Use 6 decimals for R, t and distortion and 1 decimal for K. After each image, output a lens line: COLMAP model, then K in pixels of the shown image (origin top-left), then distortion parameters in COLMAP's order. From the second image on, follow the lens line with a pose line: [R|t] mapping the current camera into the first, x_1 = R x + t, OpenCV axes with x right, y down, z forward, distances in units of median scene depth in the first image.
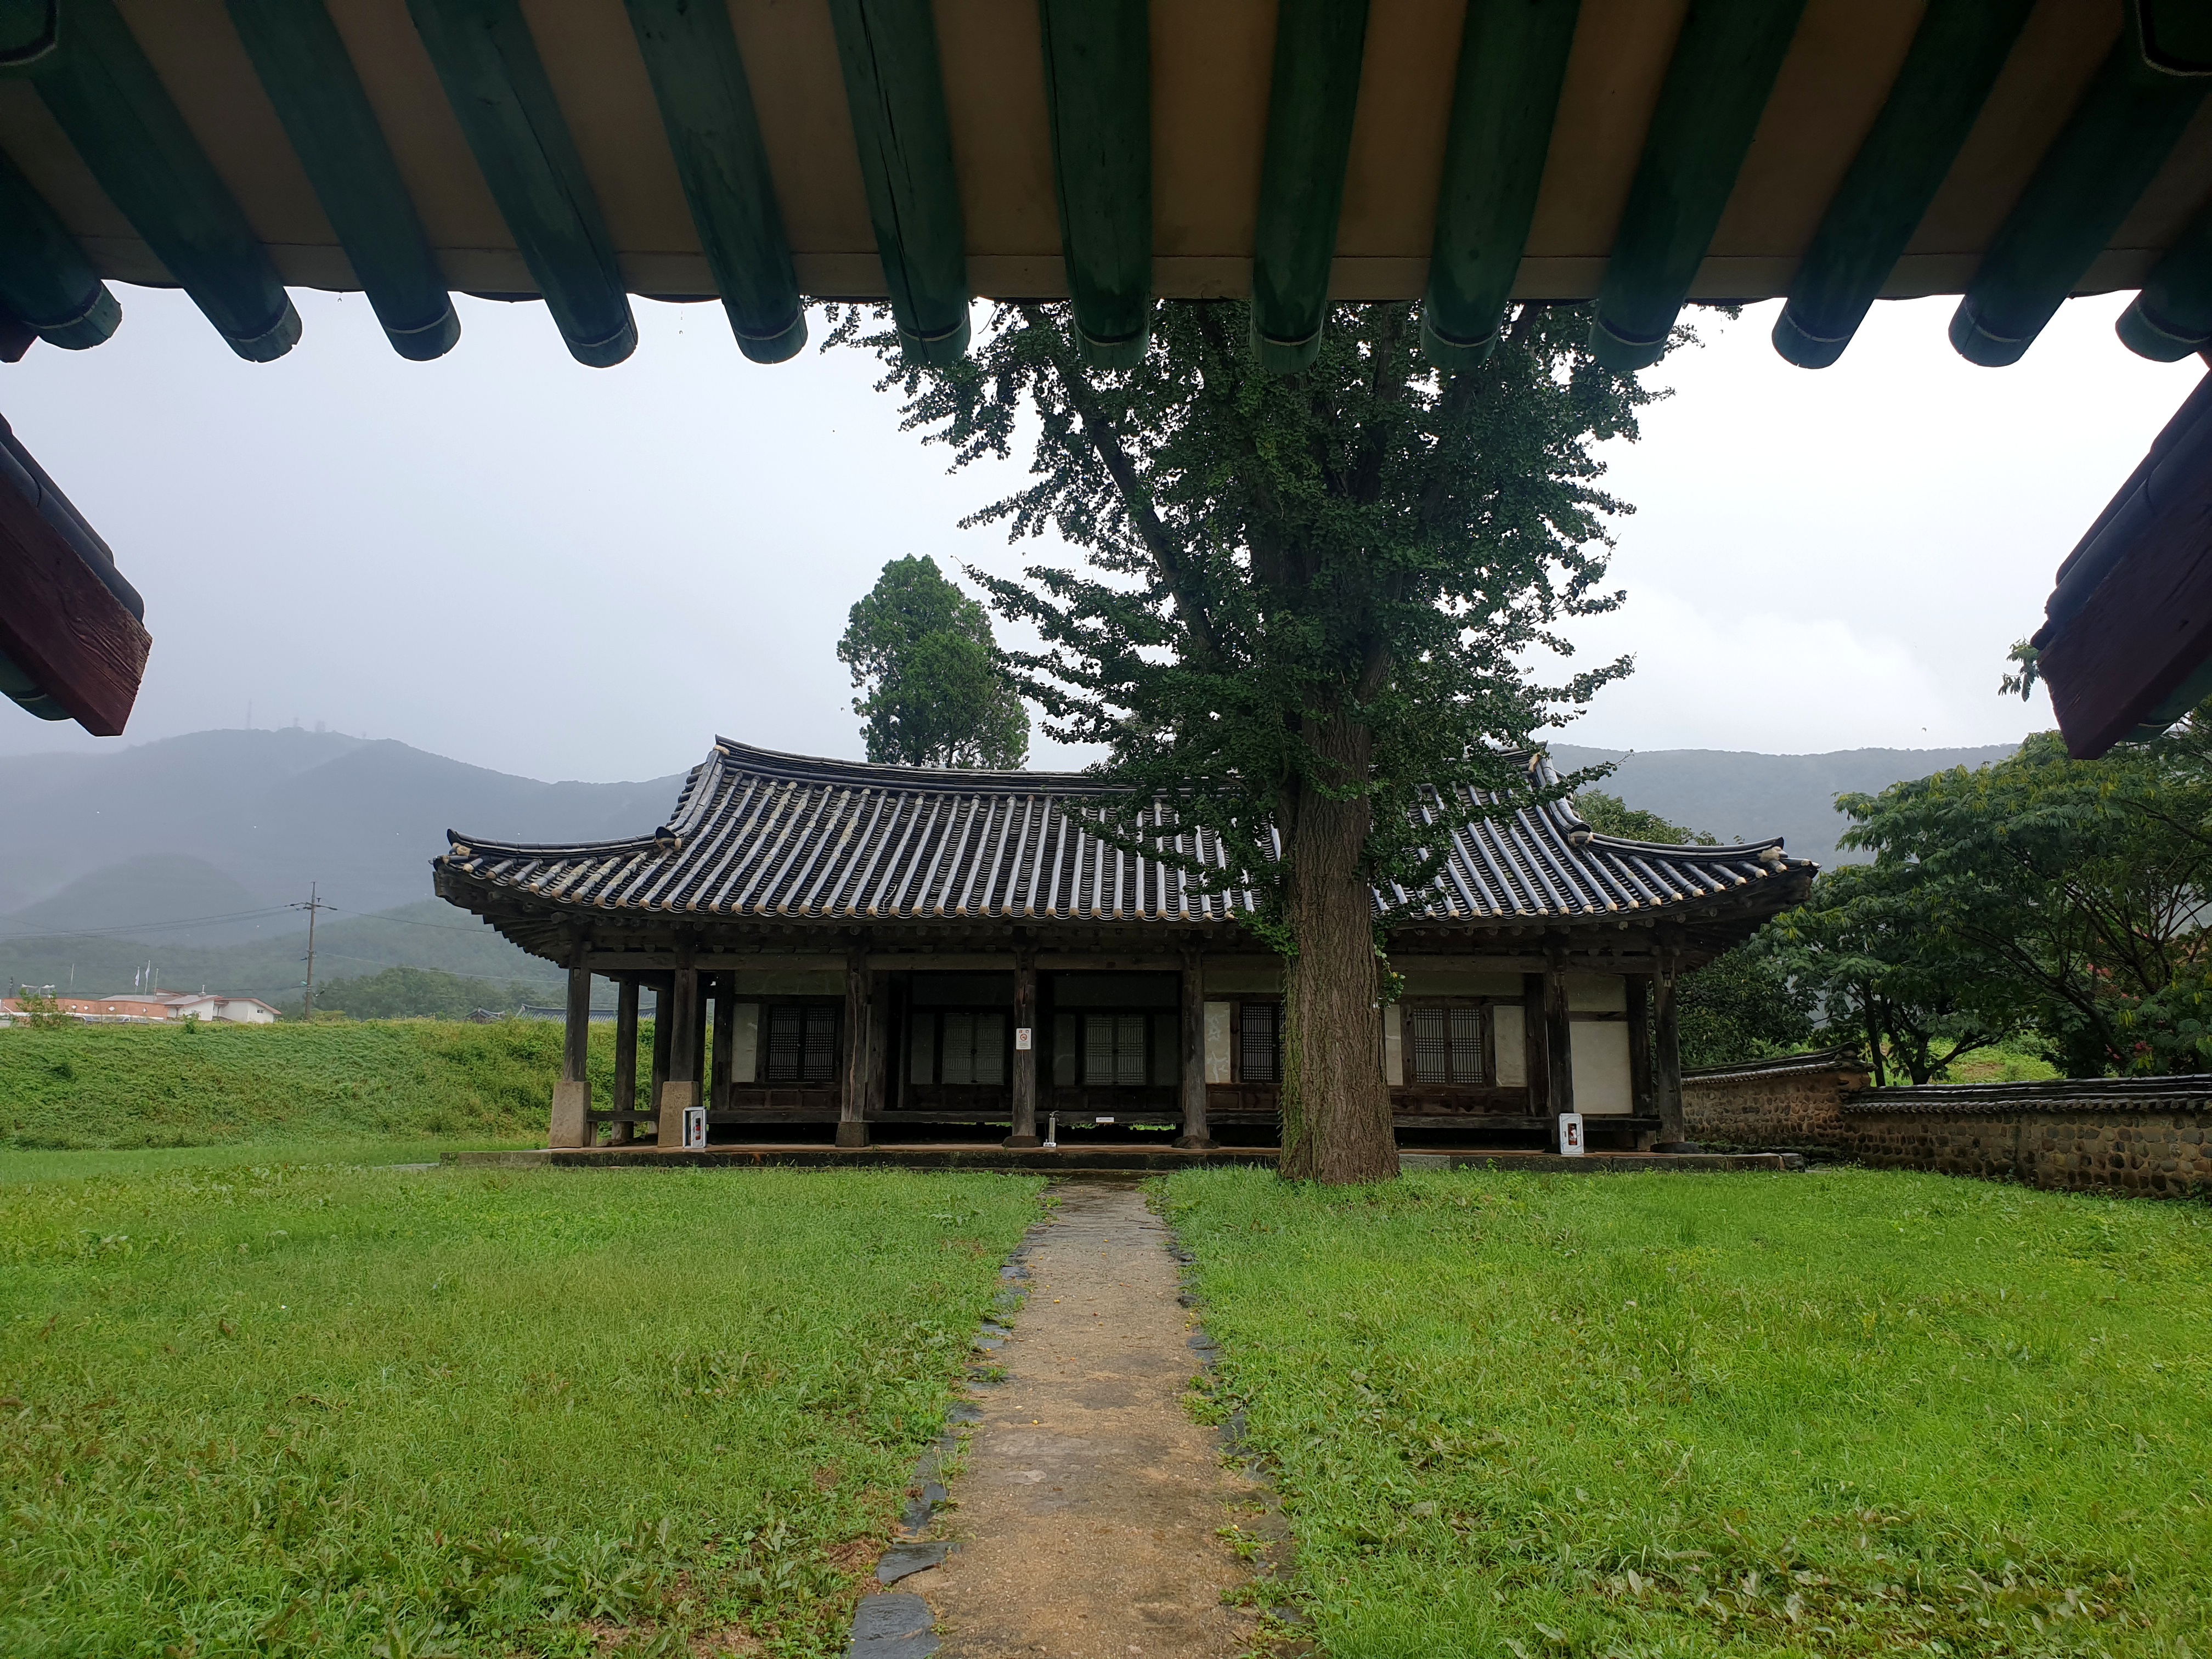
lens RADIAL K [[1713.3, 0, 1138.7], [0, 1713.3, 762.9], [0, 0, 1]] dist [0.037208, -0.024813]
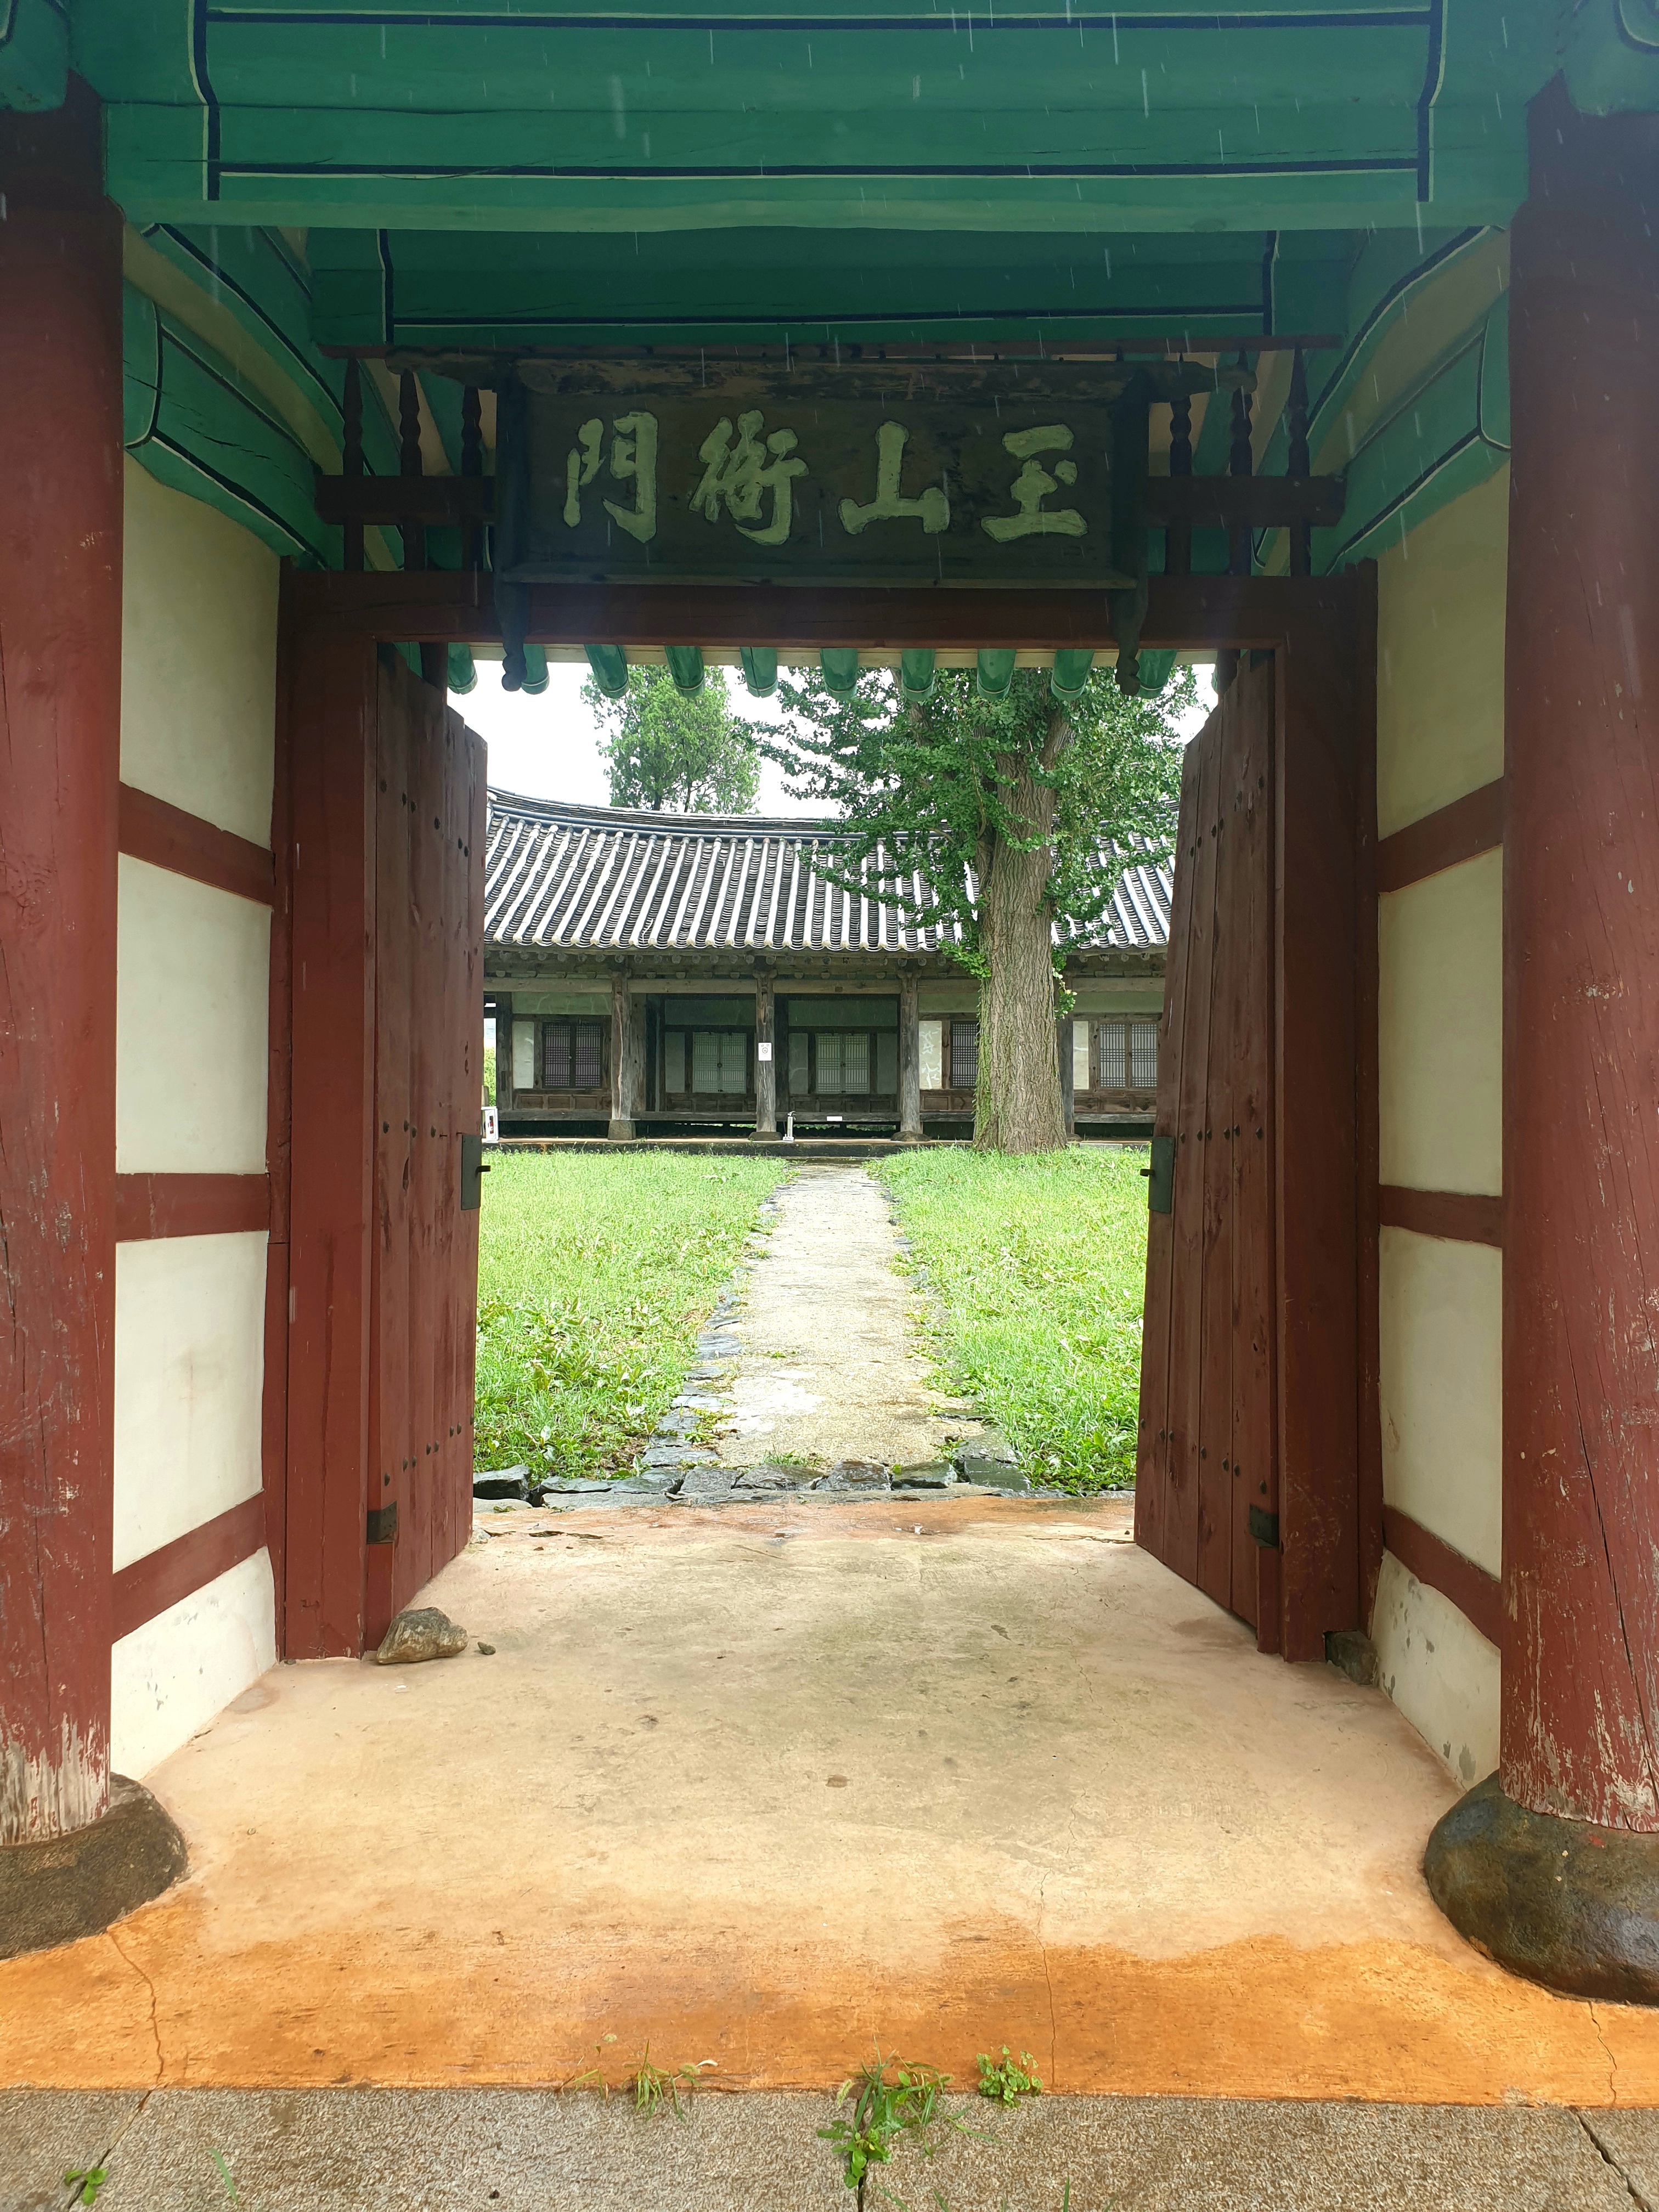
lens RADIAL K [[1713.3, 0, 837.1], [0, 1713.3, 1127.1], [0, 0, 1]] dist [0.037208, -0.024813]
pose [[0.999854, 0.000016, -0.017092, 0.002886], [0.003278, 0.981257, 0.192676, -0.017135], [0.016774, -0.192704, 0.981114, -0.202251]]
